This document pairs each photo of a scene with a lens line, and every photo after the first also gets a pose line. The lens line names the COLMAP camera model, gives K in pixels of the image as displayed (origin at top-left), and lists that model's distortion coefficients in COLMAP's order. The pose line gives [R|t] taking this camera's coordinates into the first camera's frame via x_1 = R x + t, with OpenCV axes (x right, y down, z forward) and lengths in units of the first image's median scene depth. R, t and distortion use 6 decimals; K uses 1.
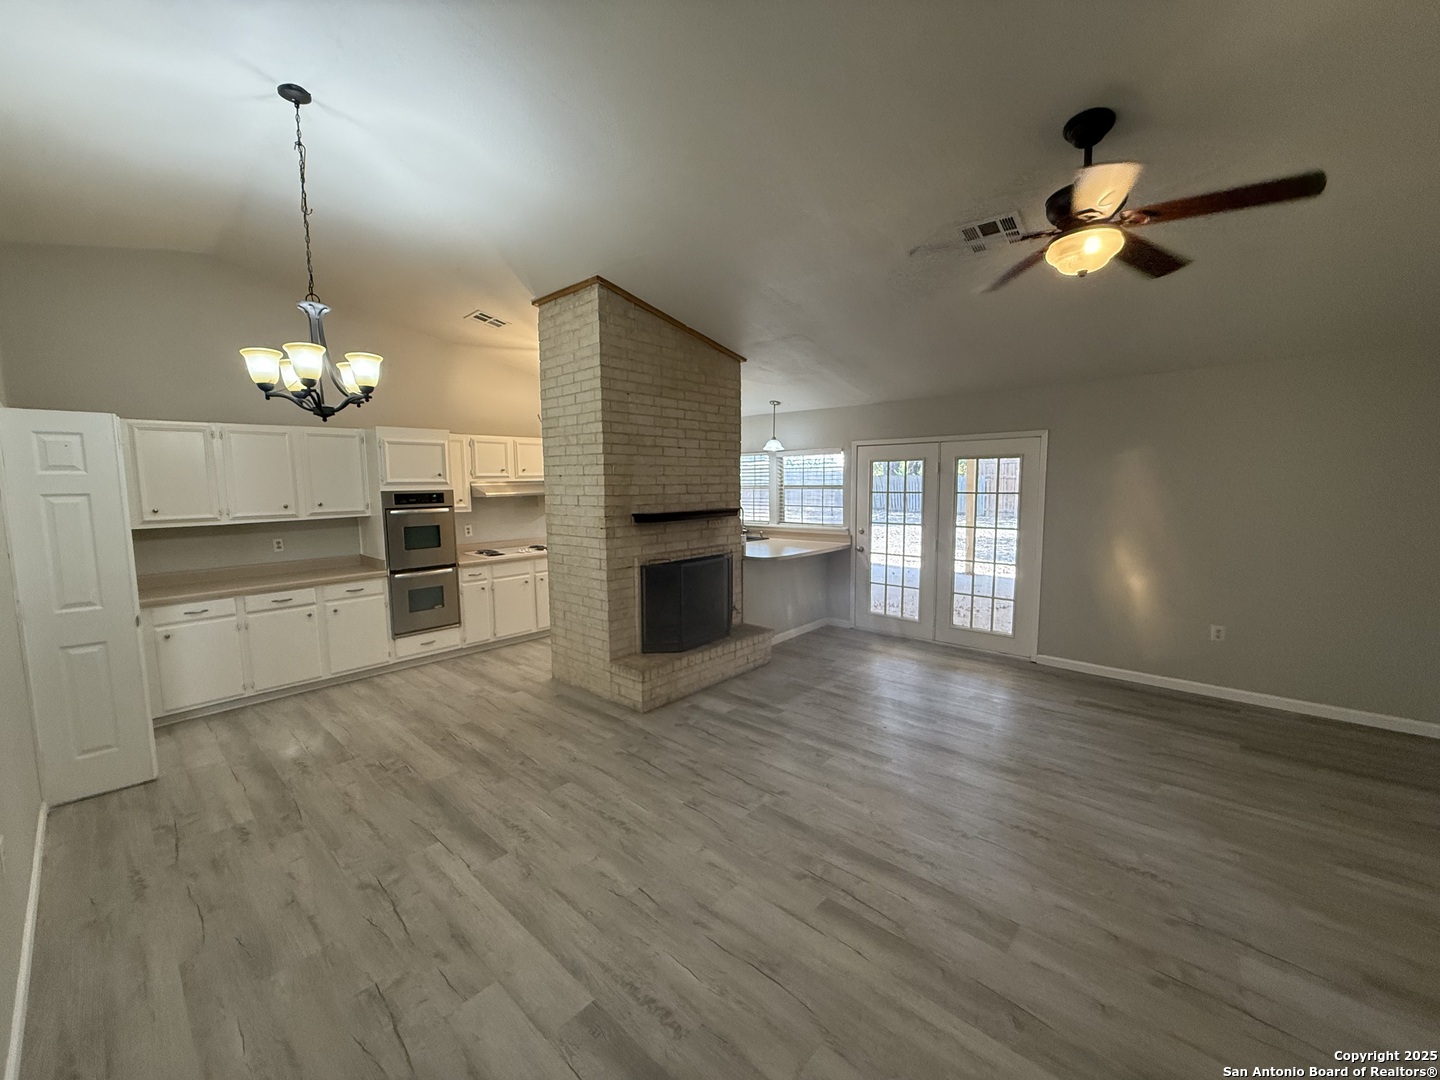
lens RADIAL K [[574.8, 0, 720.0], [0, 574.8, 540.0], [0, 0, 1]] dist [0.000559, 0.000078]
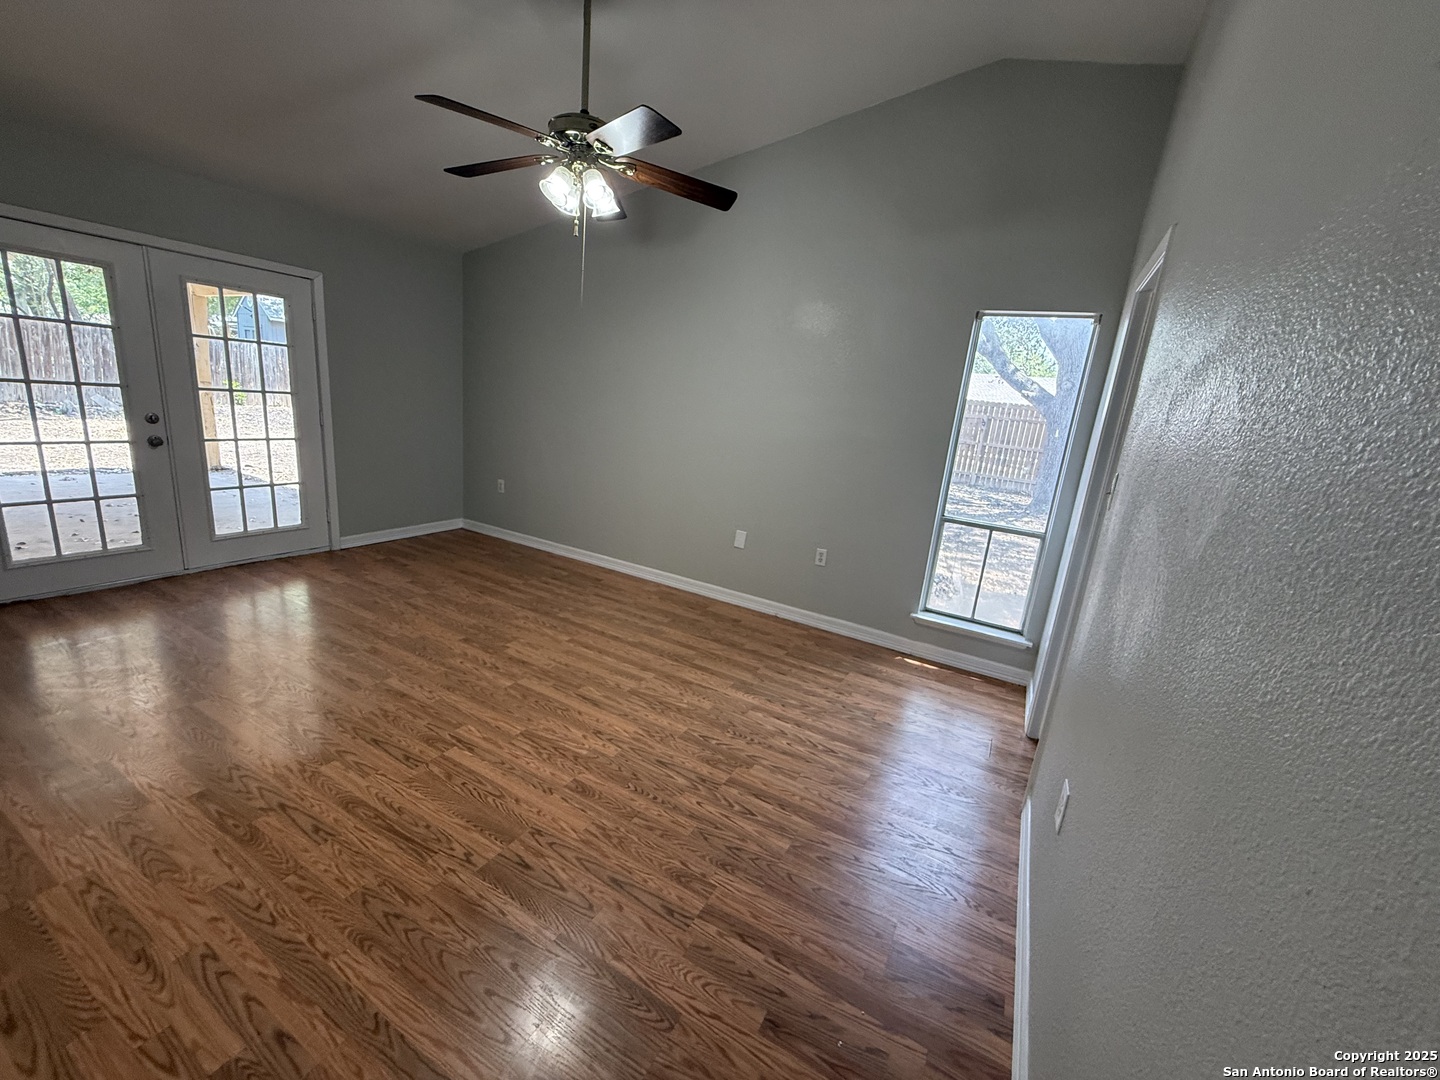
lens RADIAL K [[574.8, 0, 720.0], [0, 574.8, 540.0], [0, 0, 1]] dist [0.000559, 0.000078]
pose [[-0.234989, -0.245558, 0.940469, -0.402938], [0.003184, 0.967363, 0.253375, -0.020899], [-0.971993, 0.062535, -0.226538, 0.589731]]
